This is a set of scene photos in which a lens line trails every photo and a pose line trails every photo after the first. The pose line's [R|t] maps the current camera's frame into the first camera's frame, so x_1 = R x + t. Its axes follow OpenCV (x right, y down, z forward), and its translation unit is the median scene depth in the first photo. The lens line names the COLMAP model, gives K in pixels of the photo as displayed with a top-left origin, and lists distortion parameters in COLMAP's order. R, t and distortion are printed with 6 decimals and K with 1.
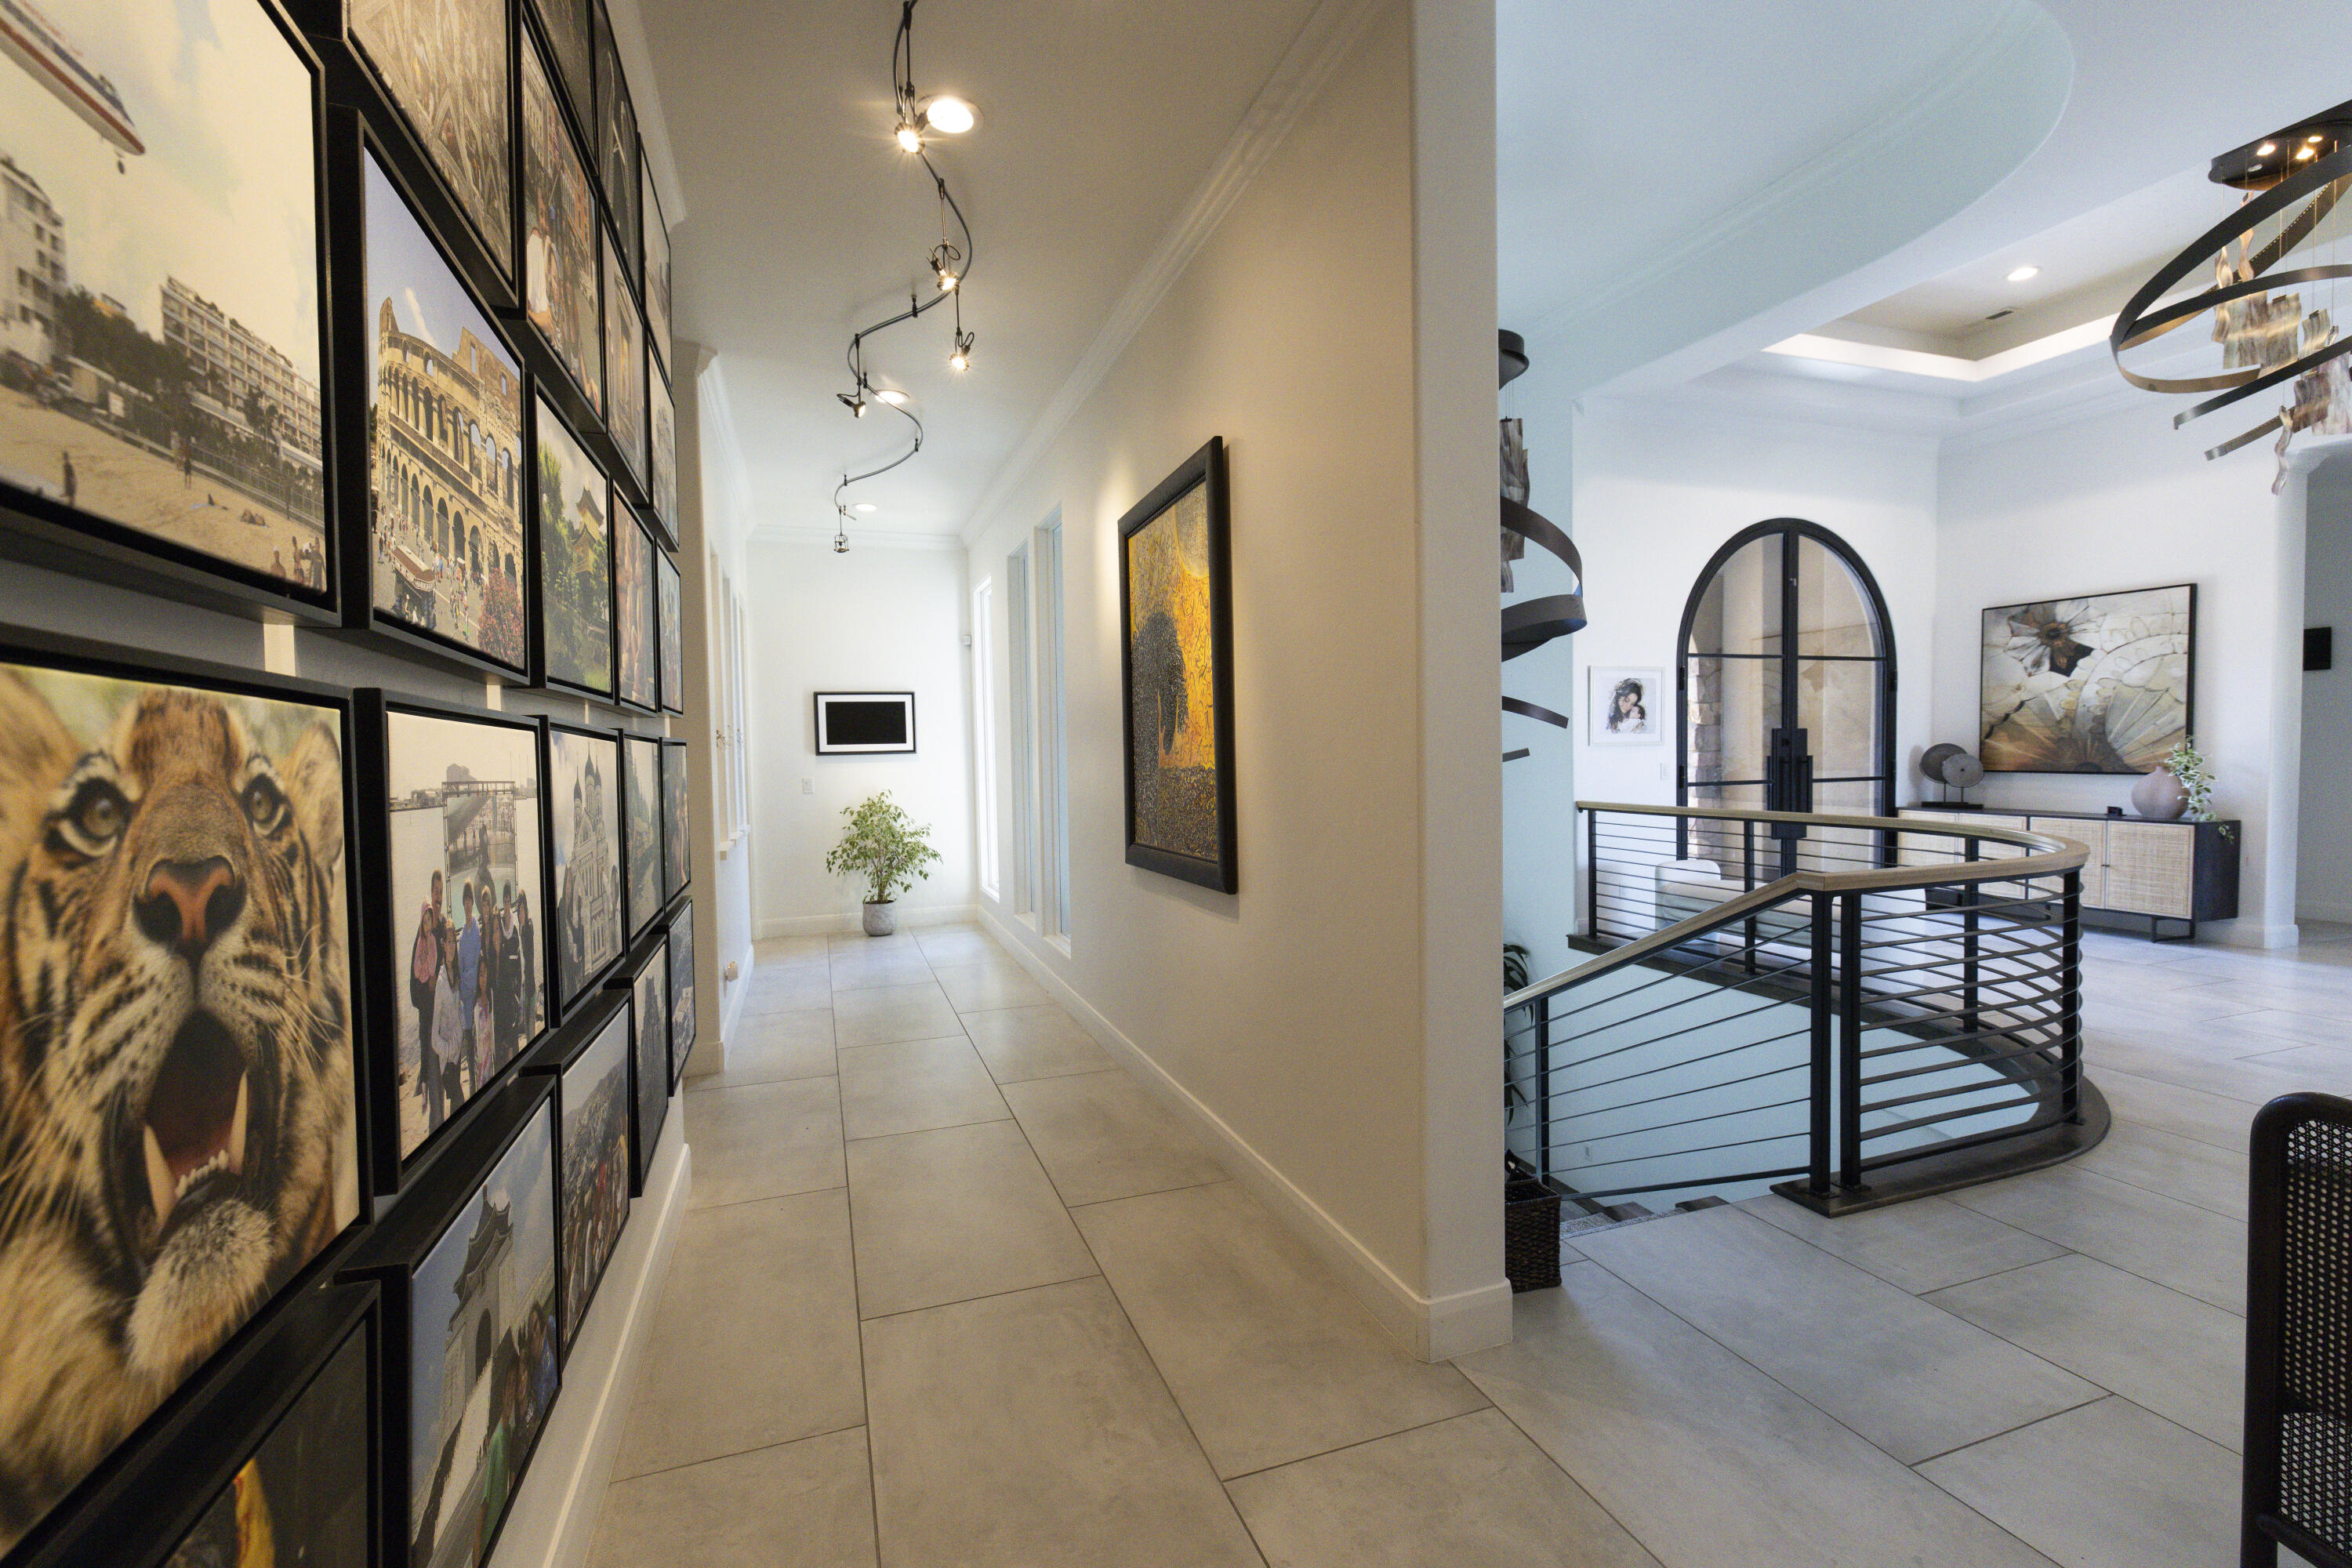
lens RADIAL K [[1000.9, 0, 1169.7], [0, 1000.9, 781.0], [0, 0, 1]] dist [0.000024, 0.000289]
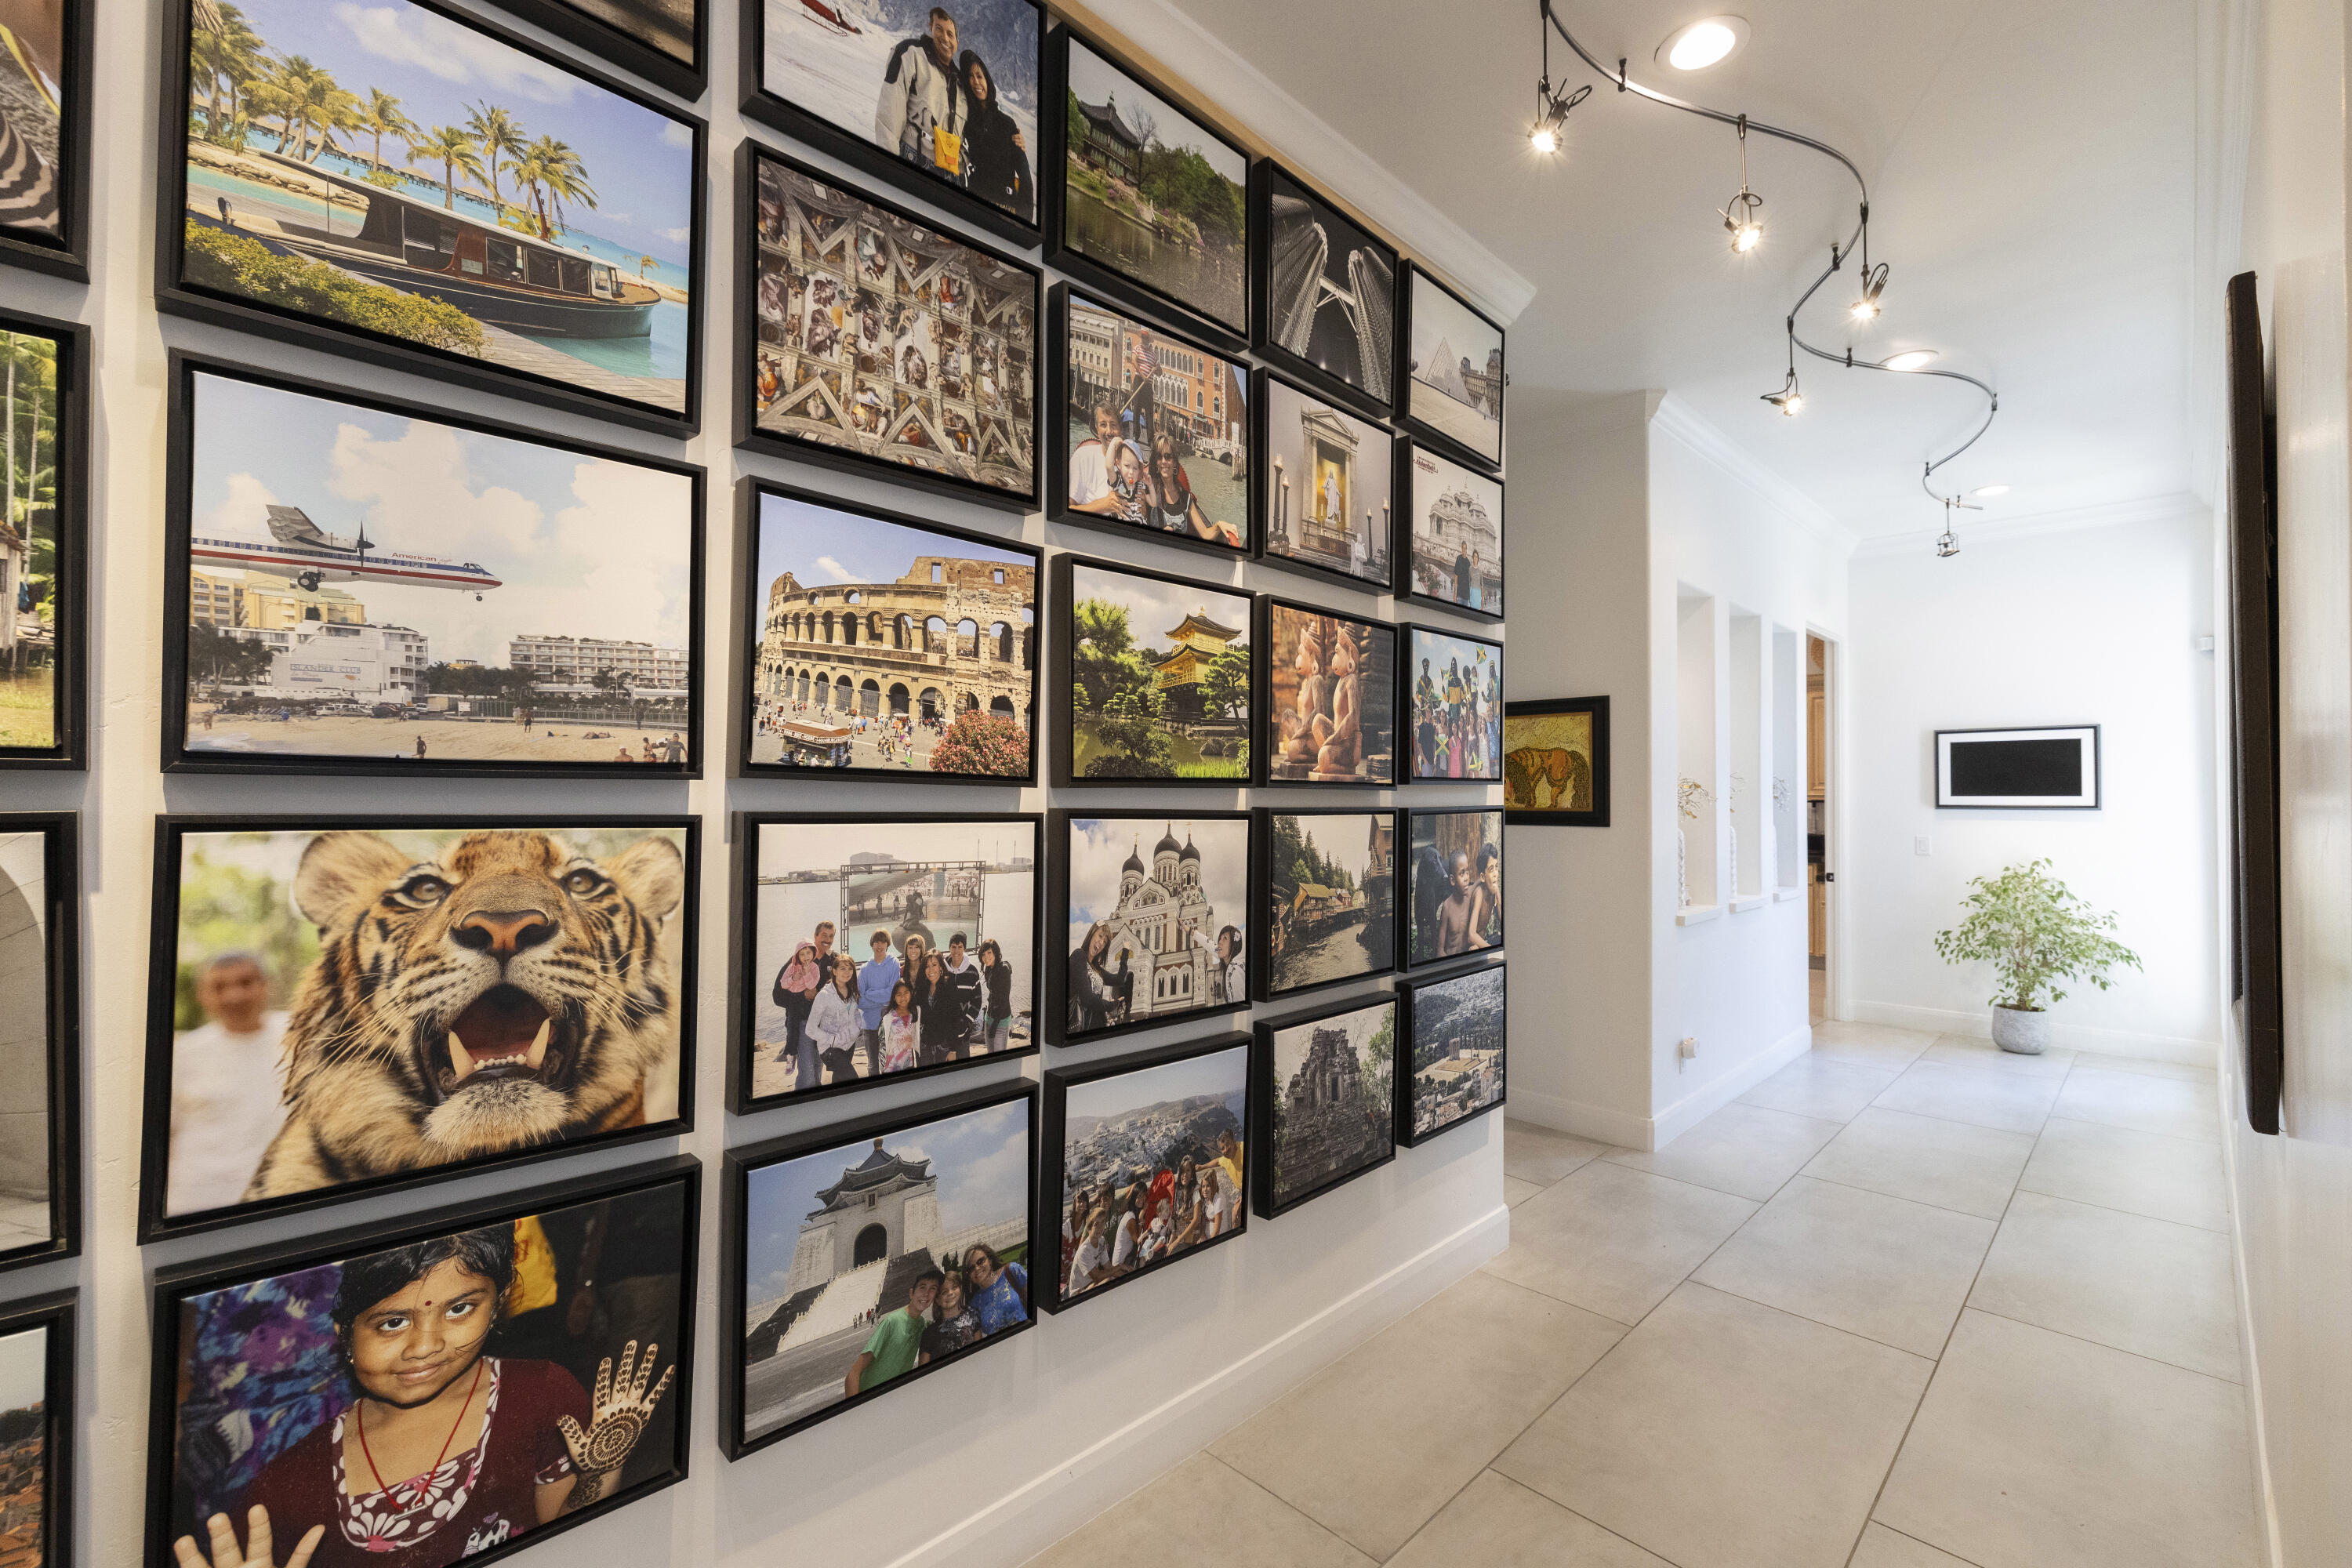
lens RADIAL K [[1000.9, 0, 1169.7], [0, 1000.9, 781.0], [0, 0, 1]] dist [0.000024, 0.000289]
pose [[0.431212, 0.008650, -0.902209, 0.236891], [-0.039223, 0.999188, -0.009167, -0.035864], [0.901398, 0.039340, 0.431202, 0.209572]]
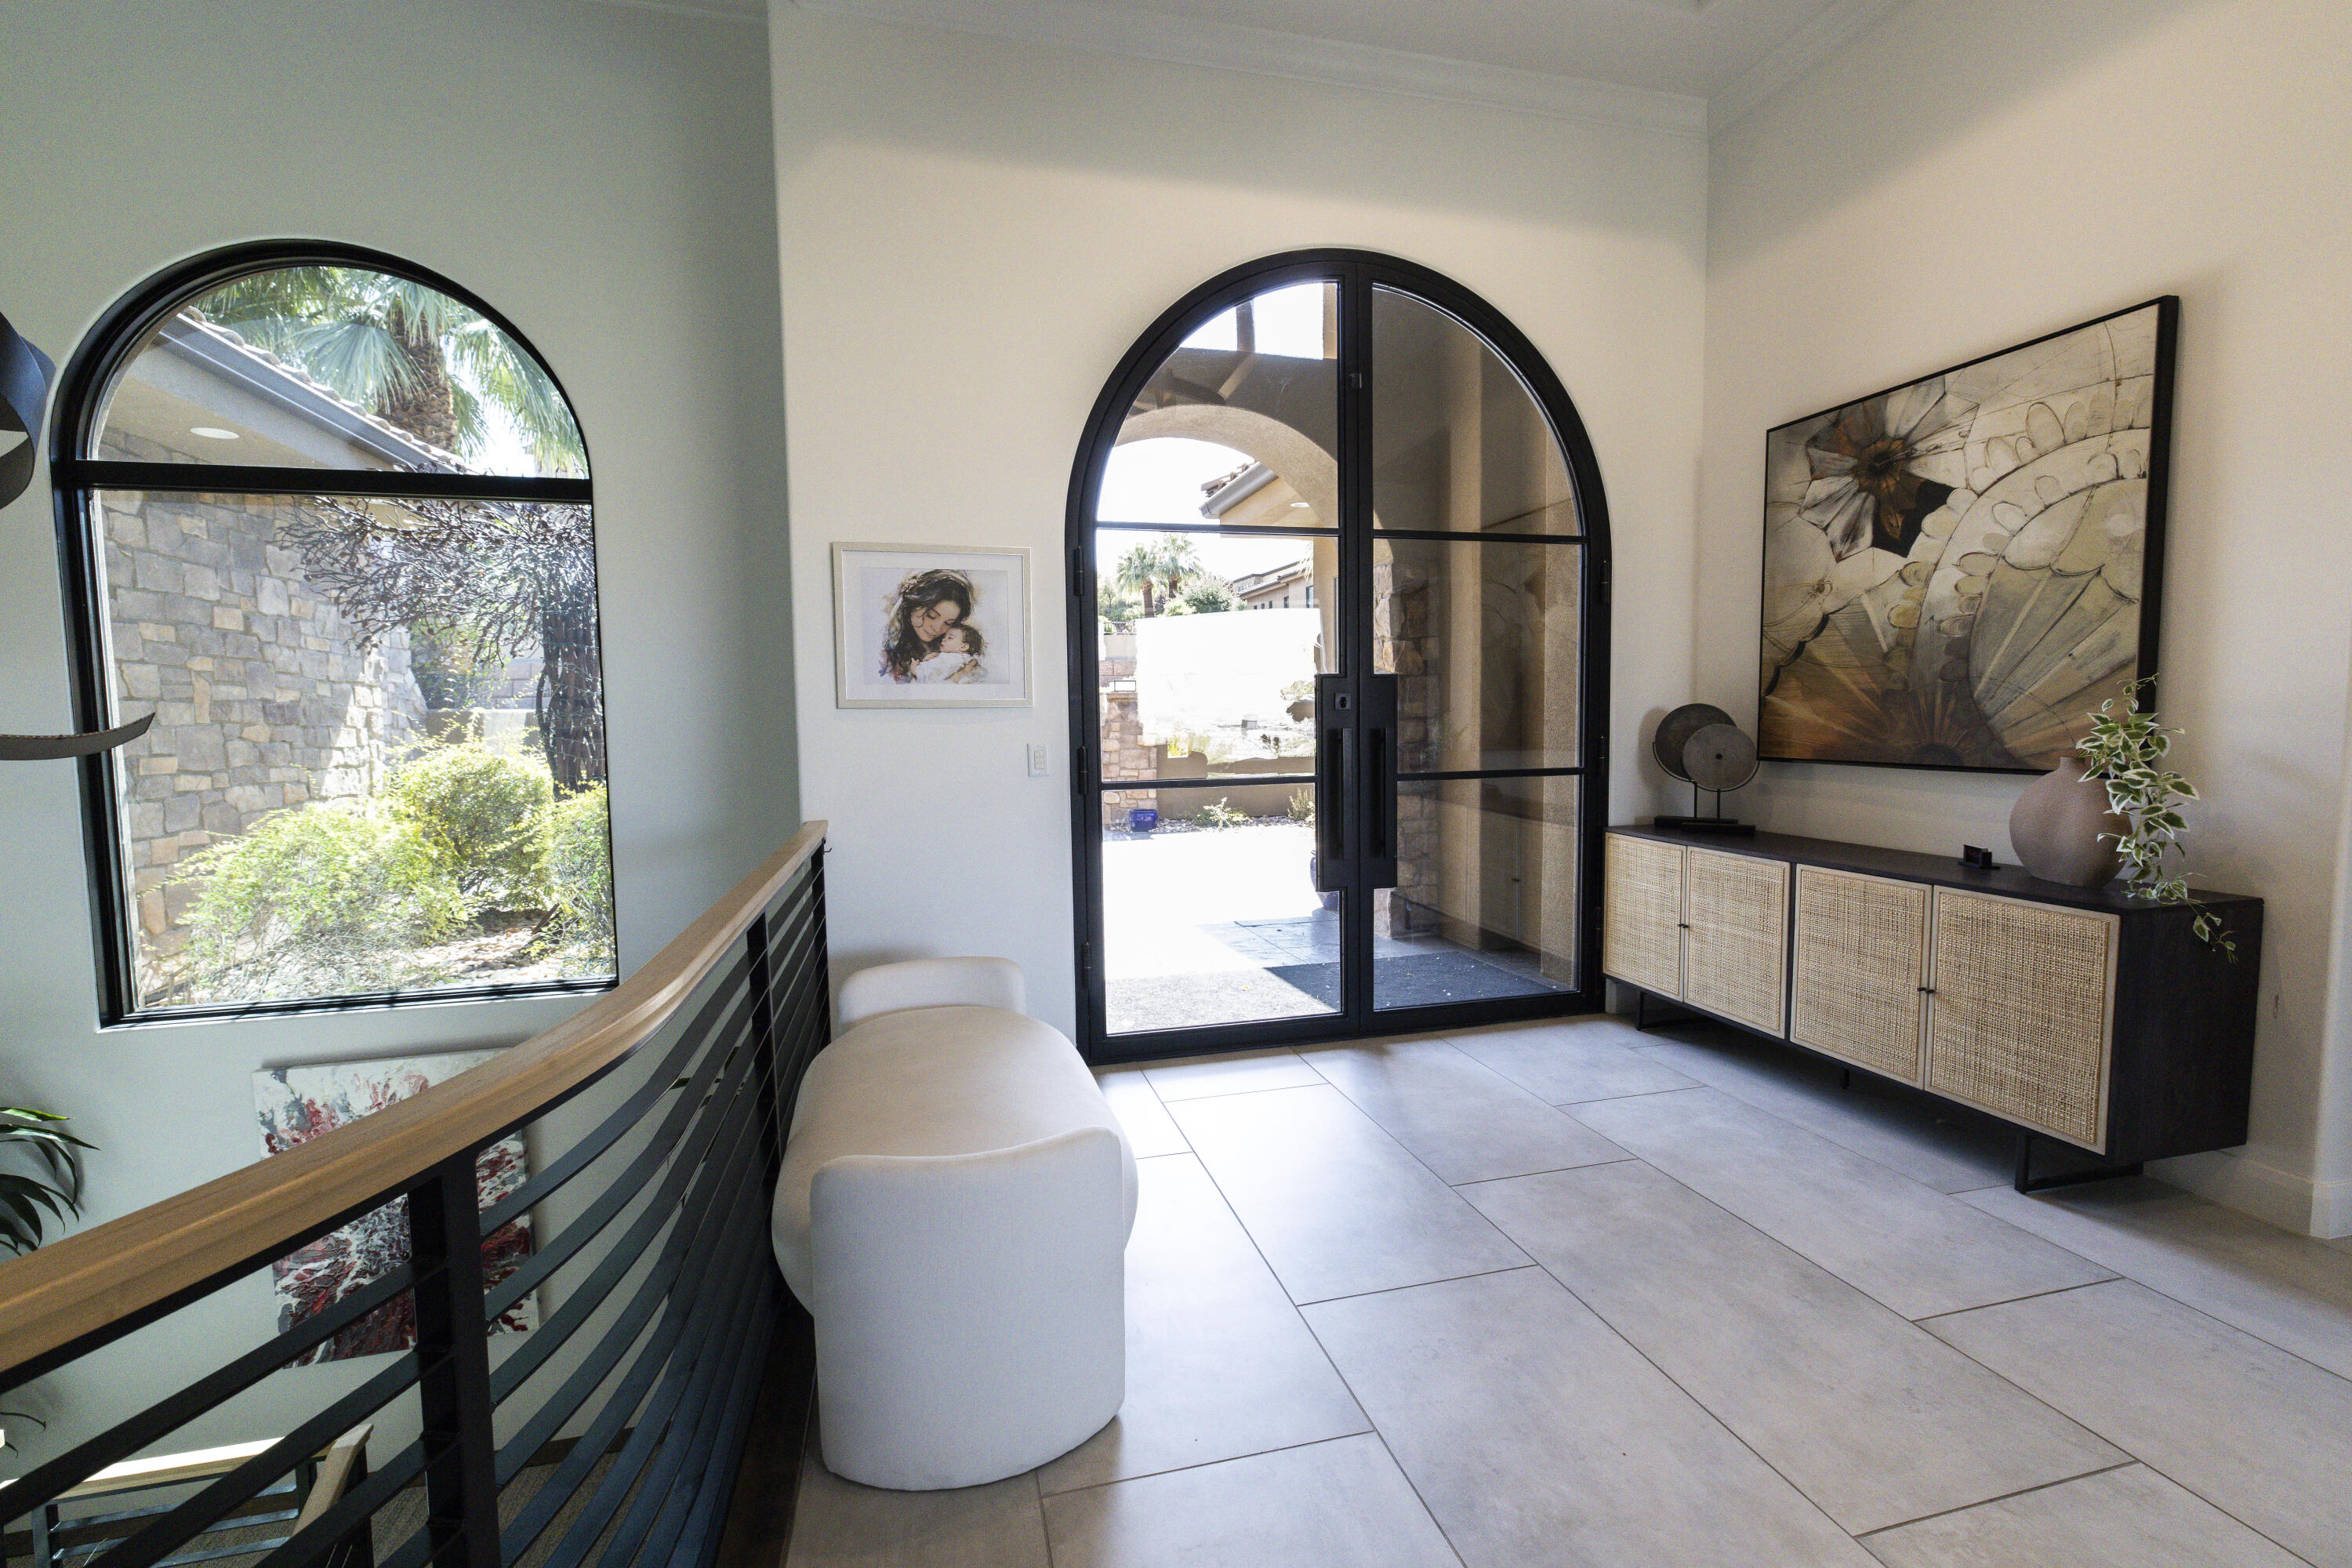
lens RADIAL K [[1000.9, 0, 1169.7], [0, 1000.9, 781.0], [0, 0, 1]] dist [0.000024, 0.000289]
pose [[0.996207, 0.005059, -0.086868, 0.639148], [-0.002155, 0.999437, 0.033489, -0.017170], [0.086989, -0.033175, 0.995657, 0.543055]]
